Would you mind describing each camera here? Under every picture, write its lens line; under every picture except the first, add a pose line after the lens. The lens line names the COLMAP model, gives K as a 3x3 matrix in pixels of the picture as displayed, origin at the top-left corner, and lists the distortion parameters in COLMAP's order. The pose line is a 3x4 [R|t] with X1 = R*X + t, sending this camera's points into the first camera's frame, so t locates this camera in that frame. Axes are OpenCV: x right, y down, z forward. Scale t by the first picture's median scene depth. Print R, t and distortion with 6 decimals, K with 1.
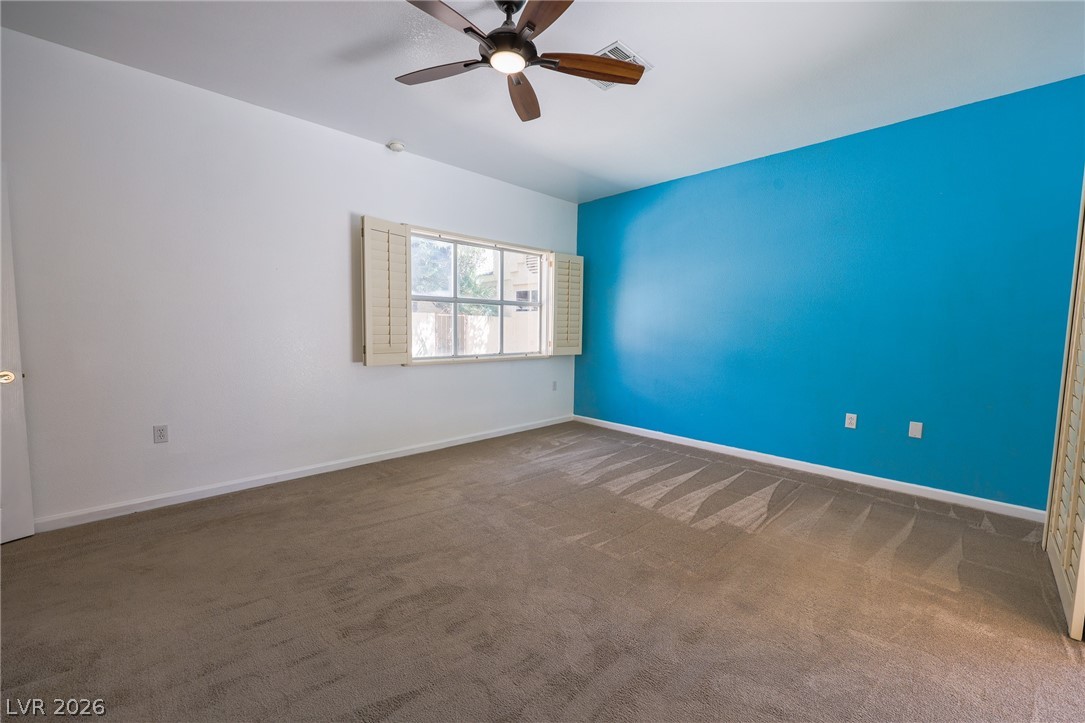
lens RADIAL K [[433.1, 0, 542.6], [0, 433.1, 366.1], [0, 0, 1]] dist [-0.000220, 0.000496]
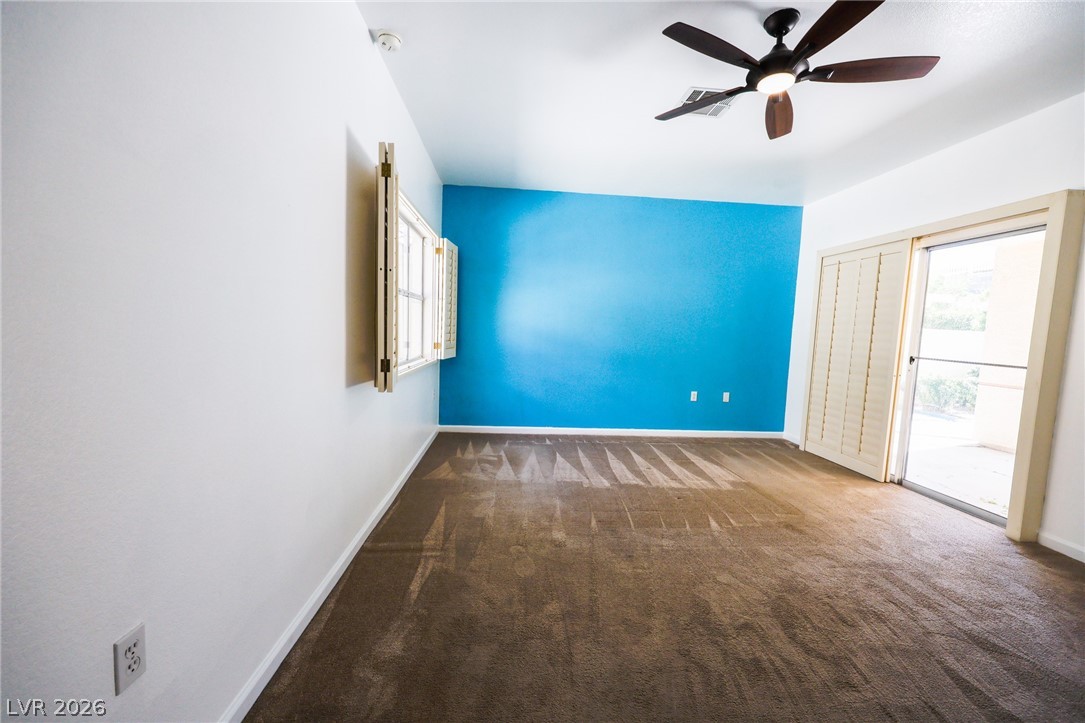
lens RADIAL K [[433.1, 0, 542.6], [0, 433.1, 366.1], [0, 0, 1]] dist [-0.000220, 0.000496]
pose [[0.641188, -0.053844, 0.765492, -0.752273], [0.039942, 0.998525, 0.036779, -0.051692], [-0.766343, 0.006993, 0.642393, 0.449023]]
